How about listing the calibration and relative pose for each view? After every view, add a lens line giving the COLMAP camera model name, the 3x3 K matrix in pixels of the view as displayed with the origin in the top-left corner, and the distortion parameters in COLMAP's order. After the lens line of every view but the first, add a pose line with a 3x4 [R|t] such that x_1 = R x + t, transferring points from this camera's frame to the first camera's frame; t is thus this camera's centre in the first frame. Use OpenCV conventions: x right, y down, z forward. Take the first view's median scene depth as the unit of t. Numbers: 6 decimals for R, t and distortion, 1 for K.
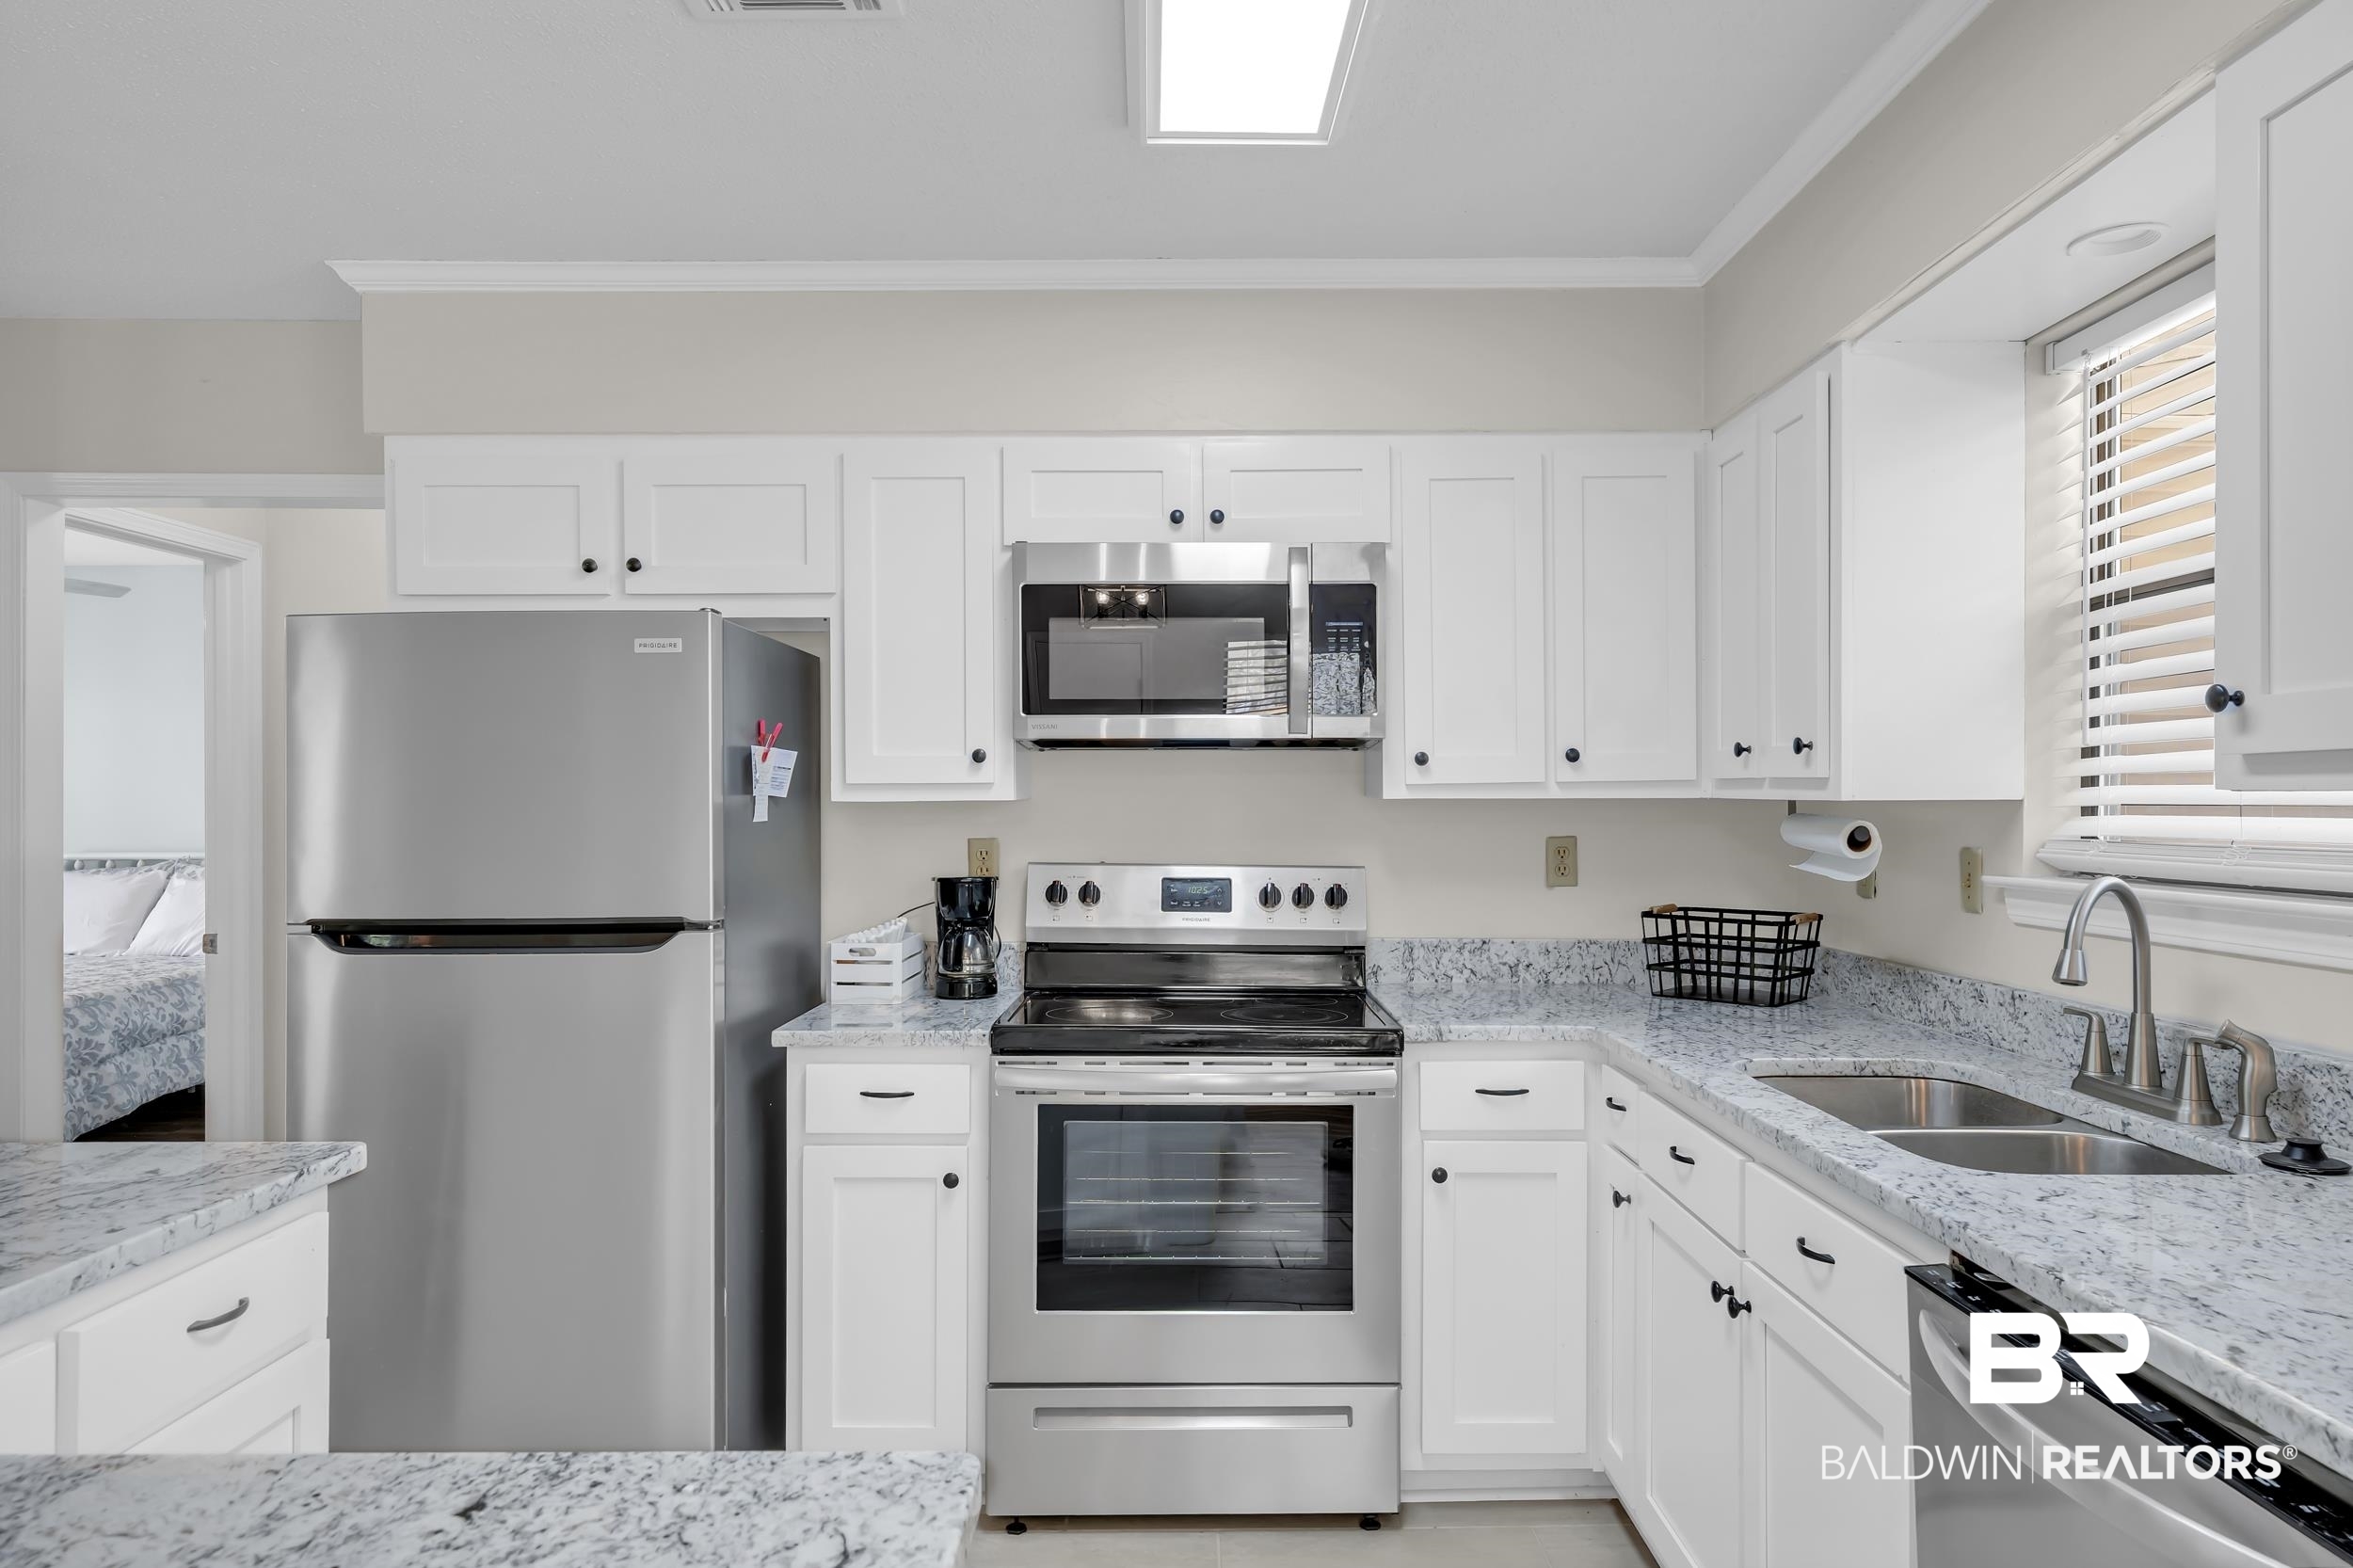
lens RADIAL K [[1471.2, 0, 1206.6], [0, 1471.2, 795.8], [0, 0, 1]] dist [0.003966, 0.005687]
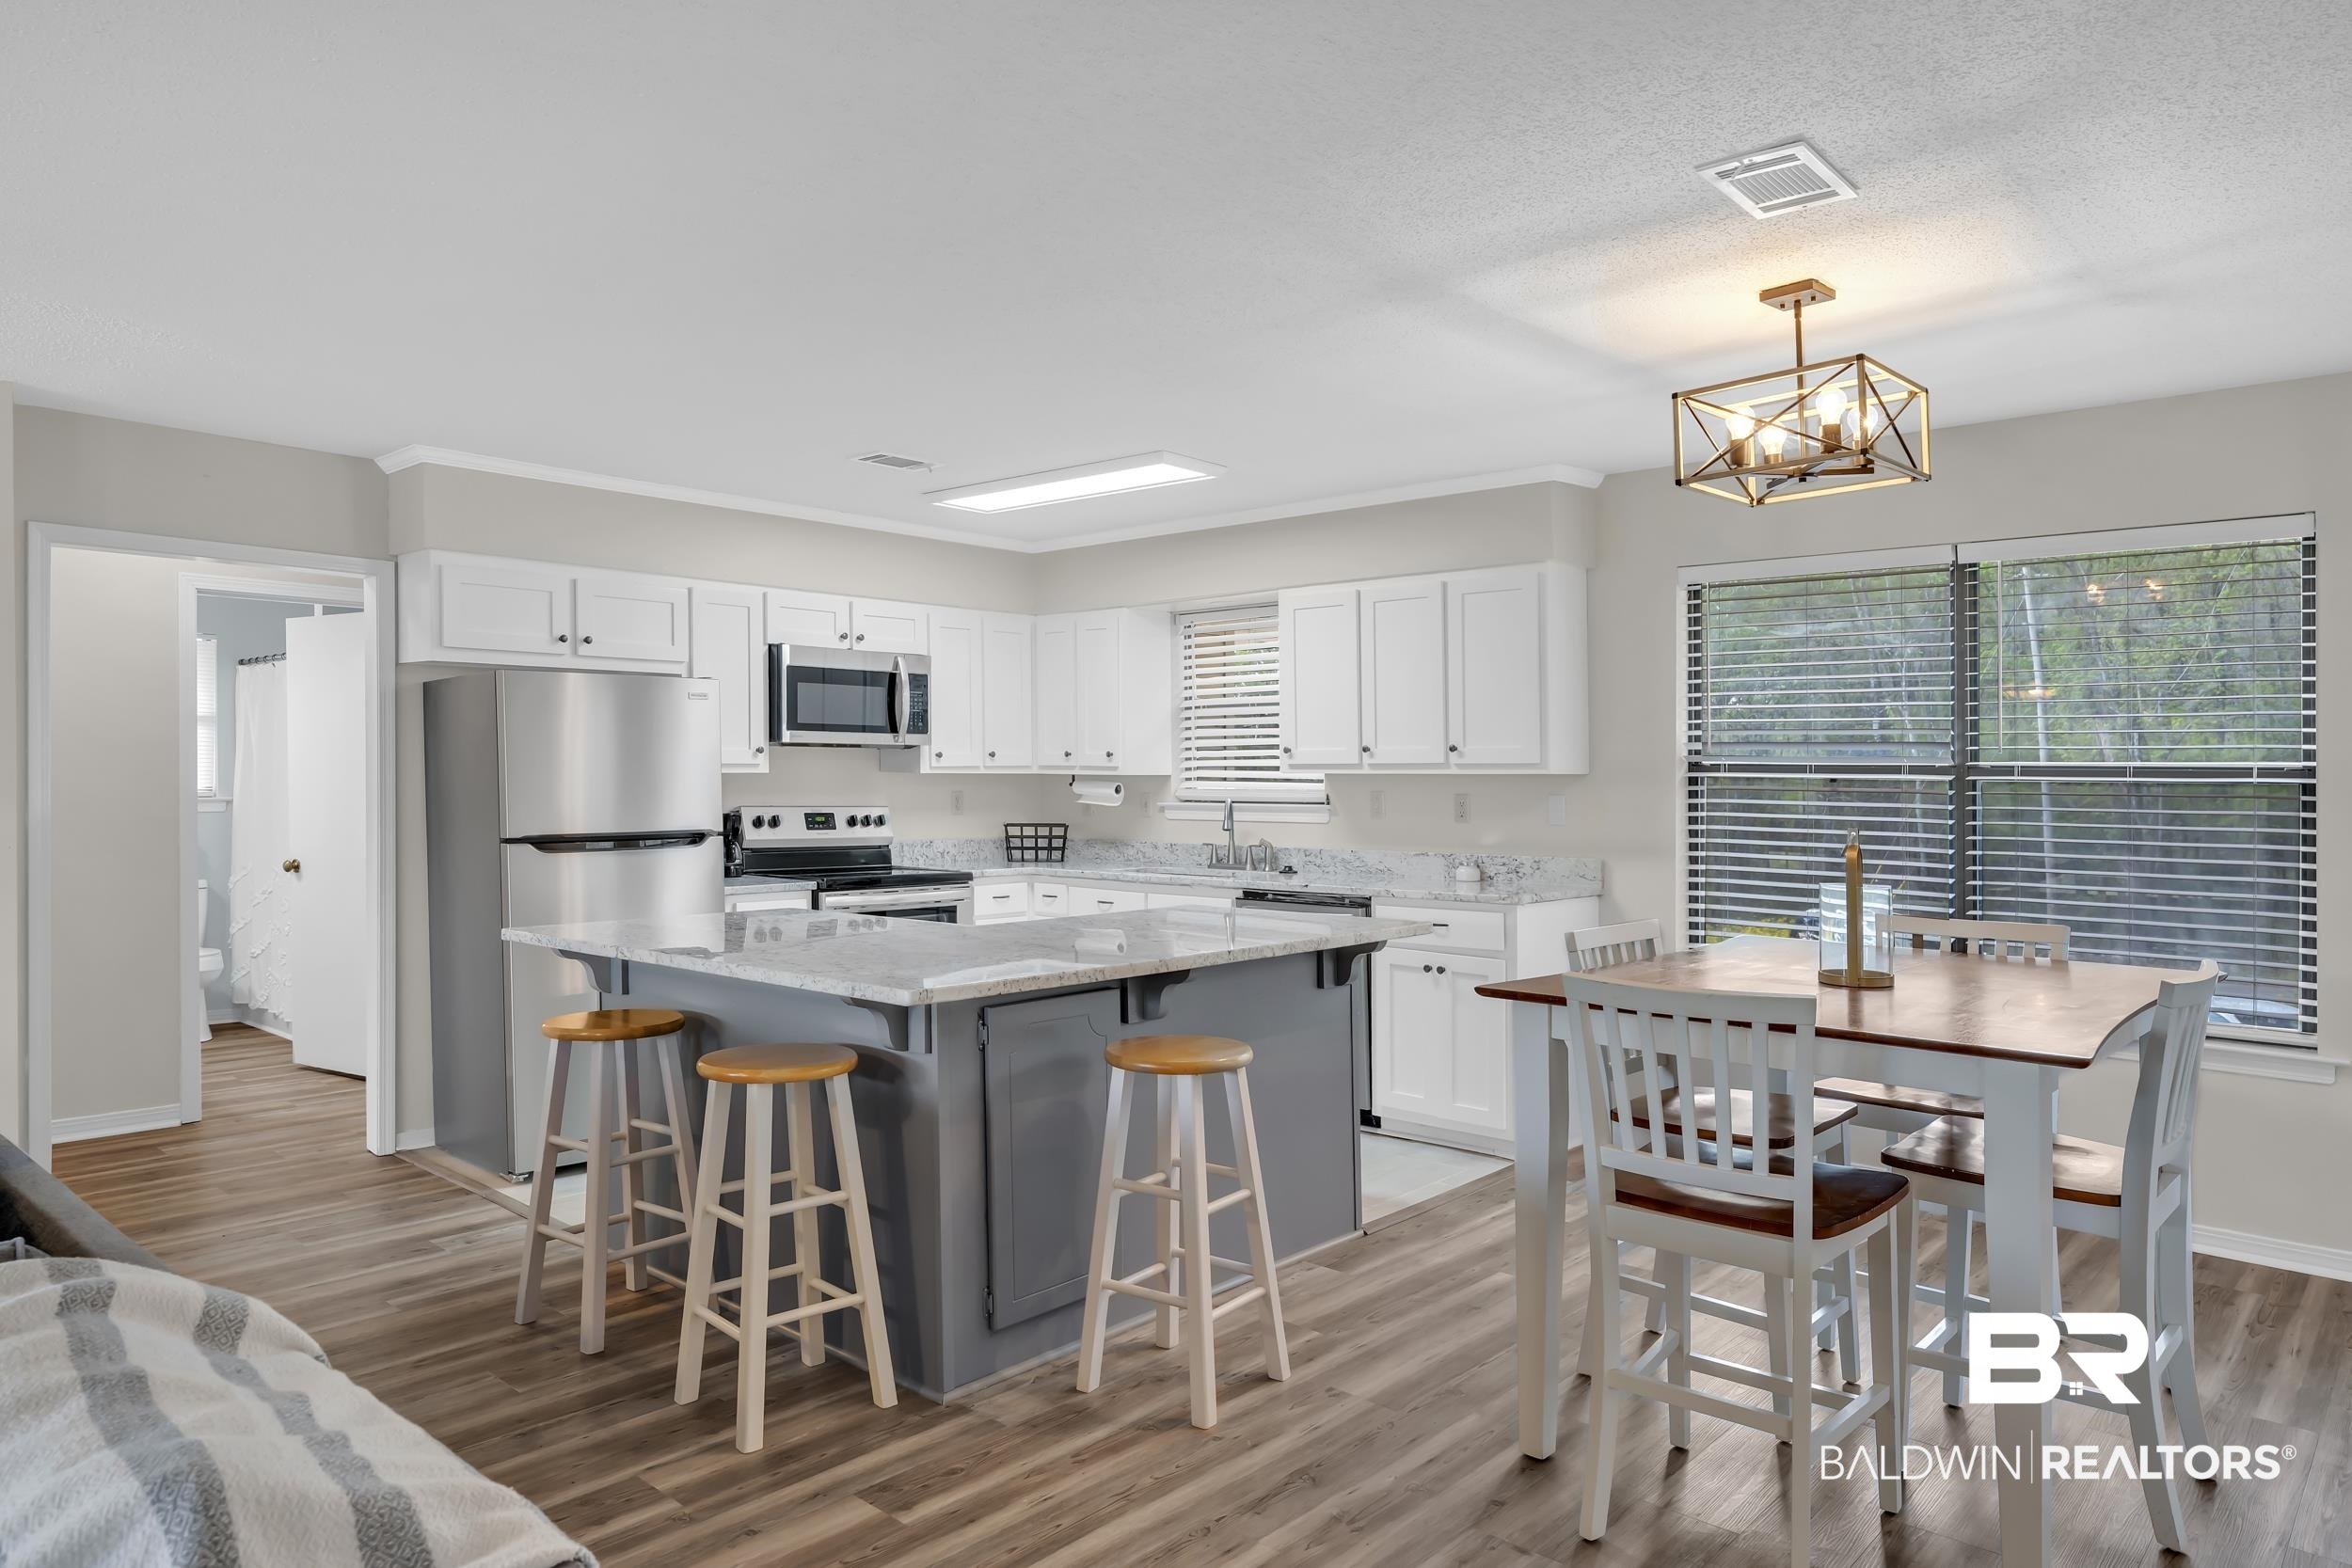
lens RADIAL K [[1470.4, 0, 1209.0], [0, 1470.4, 882.7], [0, 0, 1]] dist [0.003966, 0.005687]
pose [[0.668097, -0.050073, 0.742387, -1.231073], [-0.007586, 0.997223, 0.074088, -0.000854], [-0.744035, -0.055130, 0.665862, -0.770559]]
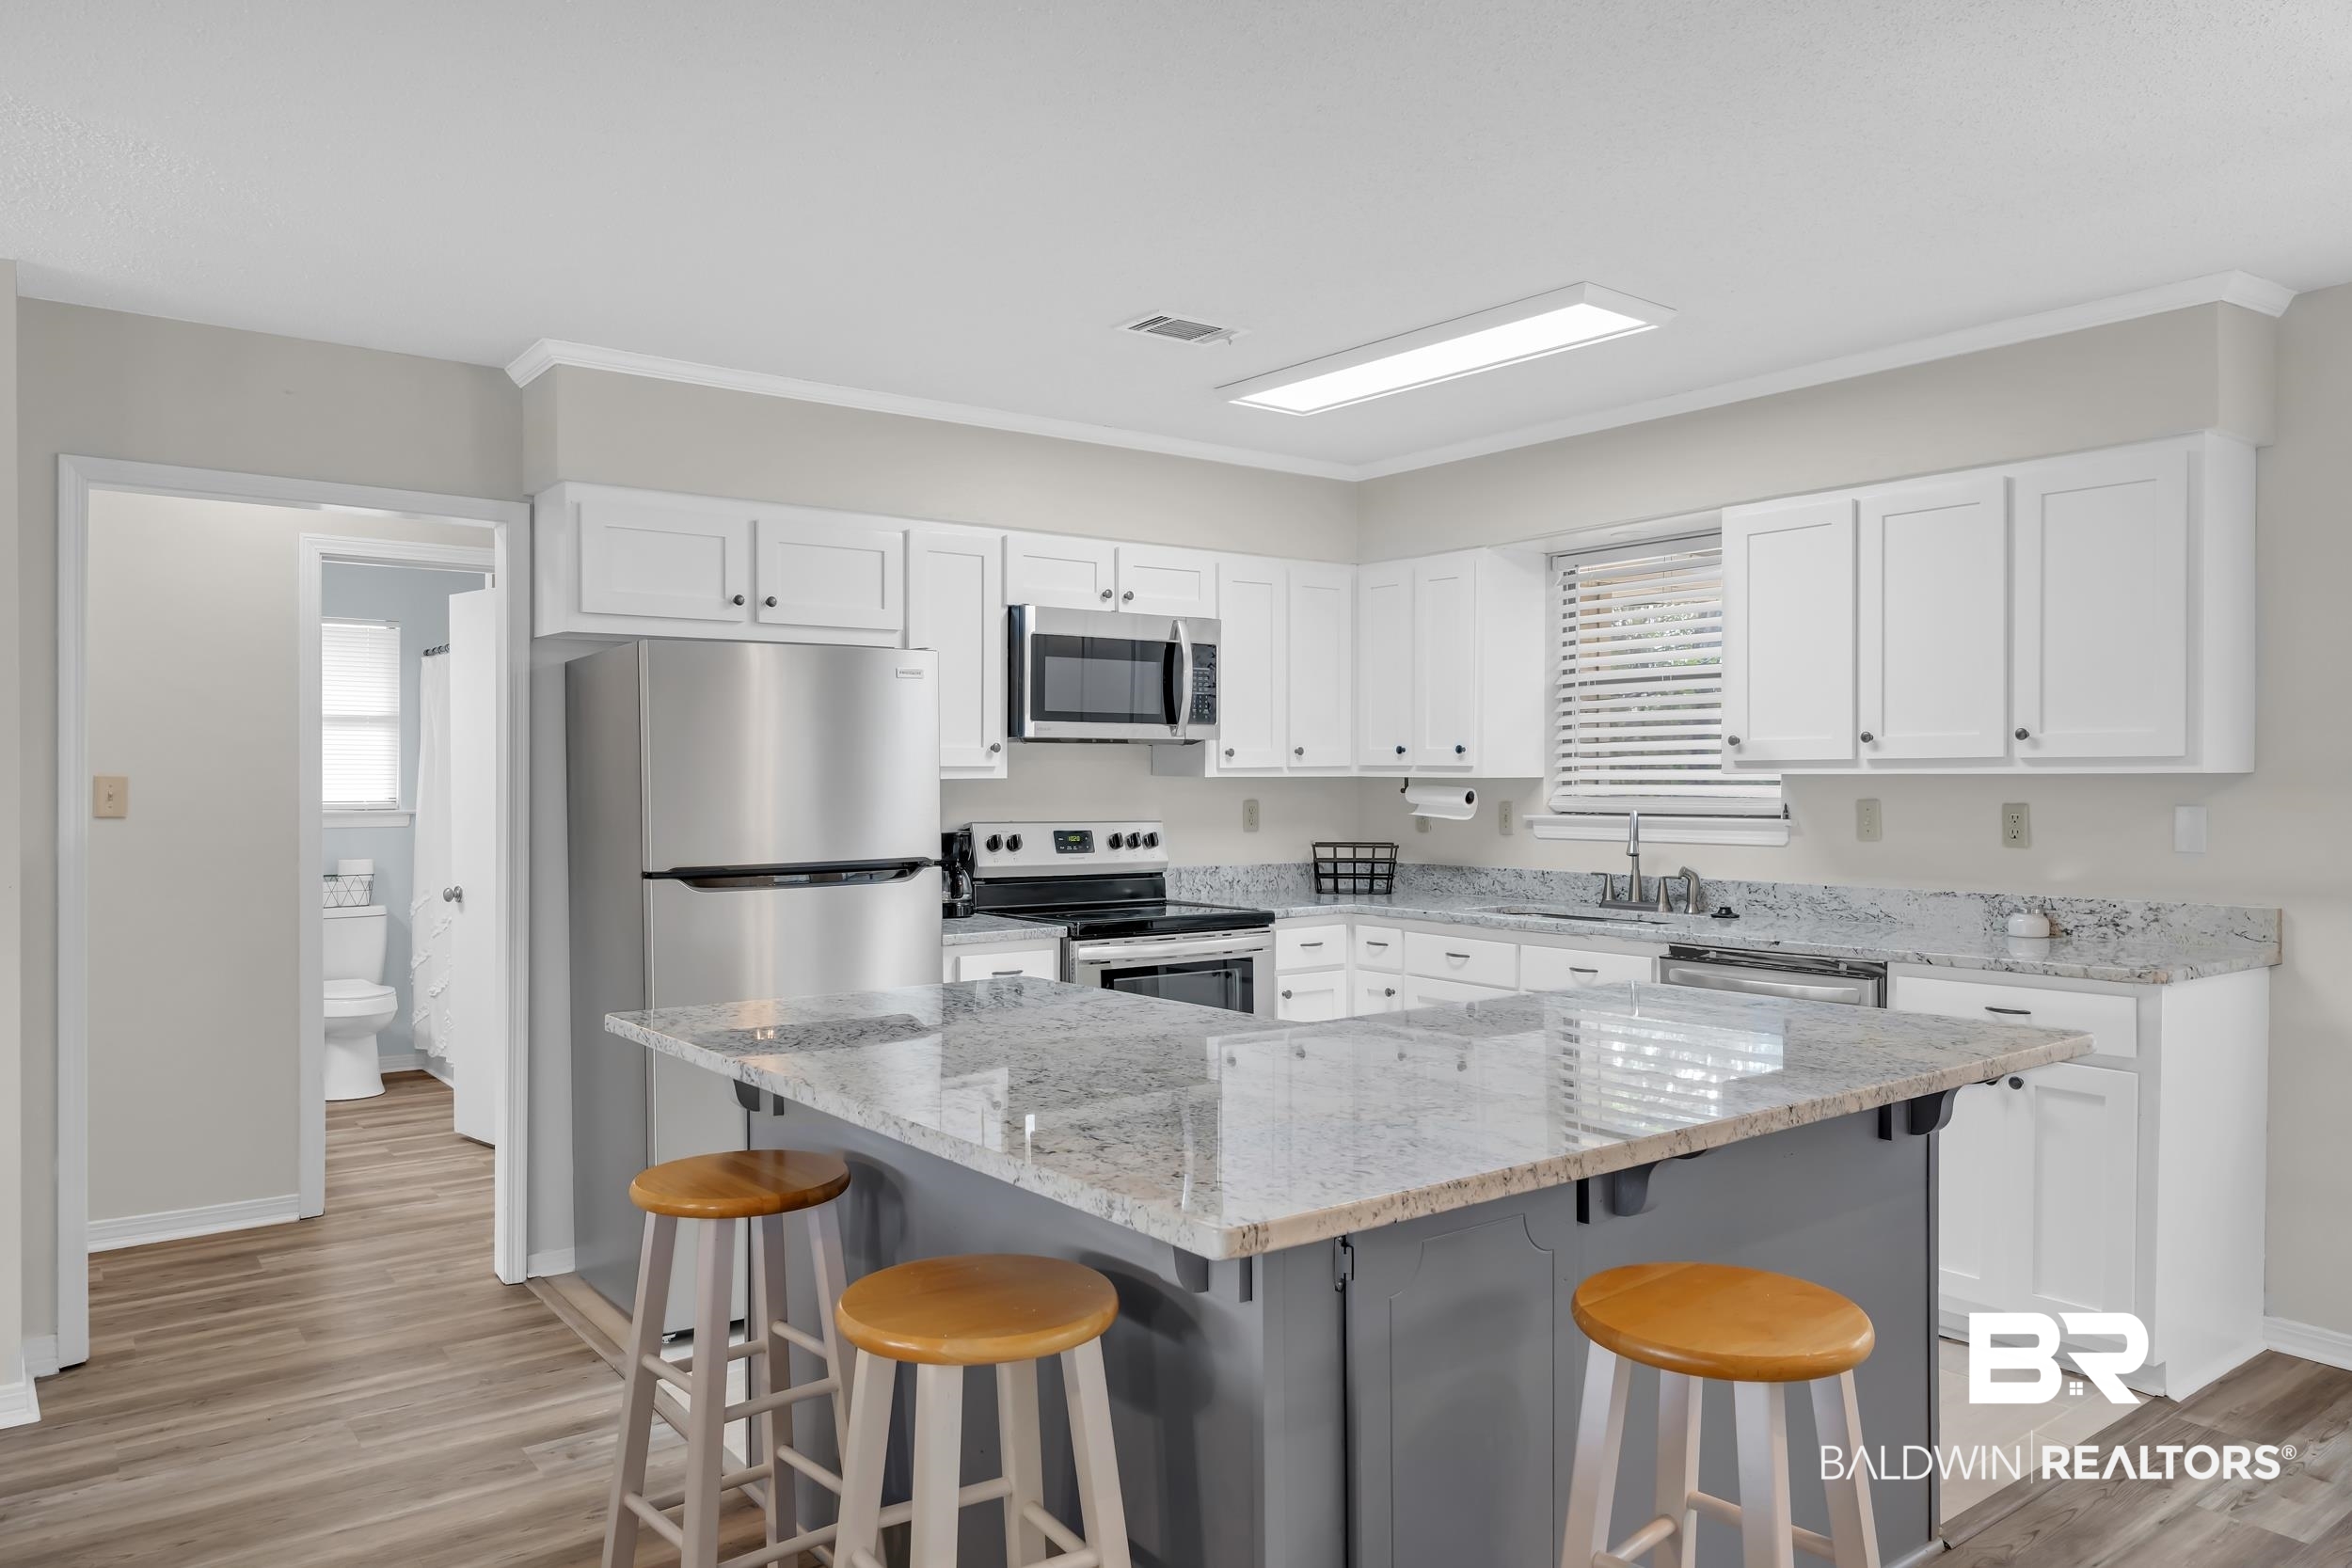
lens RADIAL K [[1560.1, 0, 1197.2], [0, 1560.1, 800.0], [0, 0, 1]] dist [0.004208, 0.003248]
pose [[0.794313, -0.010335, 0.607421, -0.943219], [-0.000923, 0.999834, 0.018219, -0.004067], [-0.607509, -0.015032, 0.794171, -0.353967]]
